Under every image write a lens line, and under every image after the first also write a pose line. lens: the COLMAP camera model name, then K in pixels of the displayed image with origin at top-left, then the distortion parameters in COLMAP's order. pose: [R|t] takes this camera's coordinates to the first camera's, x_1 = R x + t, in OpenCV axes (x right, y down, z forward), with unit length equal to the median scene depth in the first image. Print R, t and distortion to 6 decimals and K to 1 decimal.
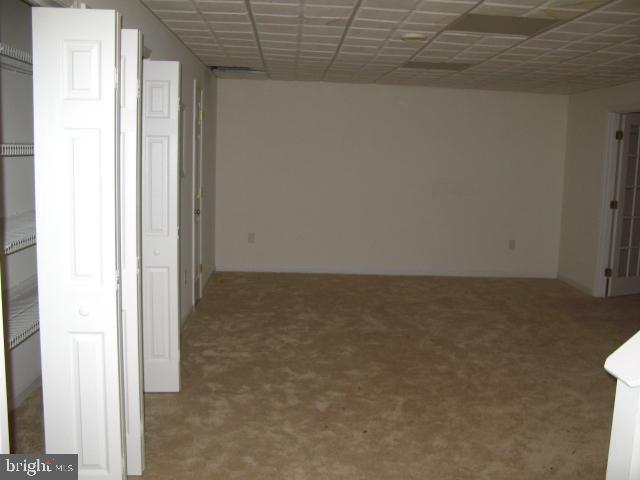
lens RADIAL K [[659.3, 0, 320.0], [0, 659.3, 240.0], [0, 0, 1]] dist [-0.007834, -0.006648]
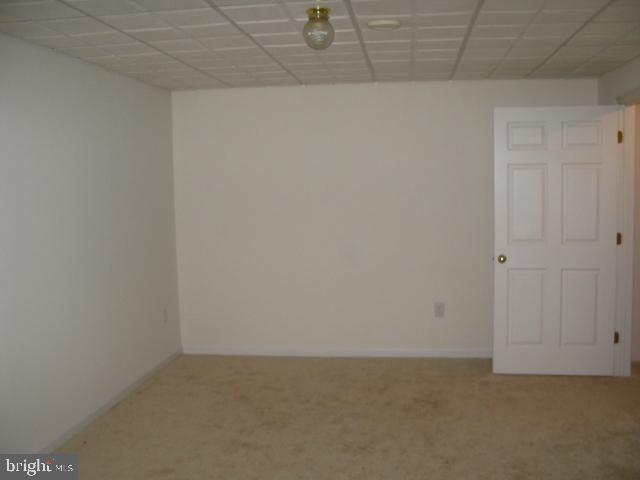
lens RADIAL K [[659.3, 0, 320.0], [0, 659.3, 240.0], [0, 0, 1]] dist [-0.007834, -0.006648]
pose [[0.981740, -0.050848, -0.183307, -0.007007], [0.042455, 0.997875, -0.049427, -0.018442], [0.185431, 0.040742, 0.981812, 0.151254]]
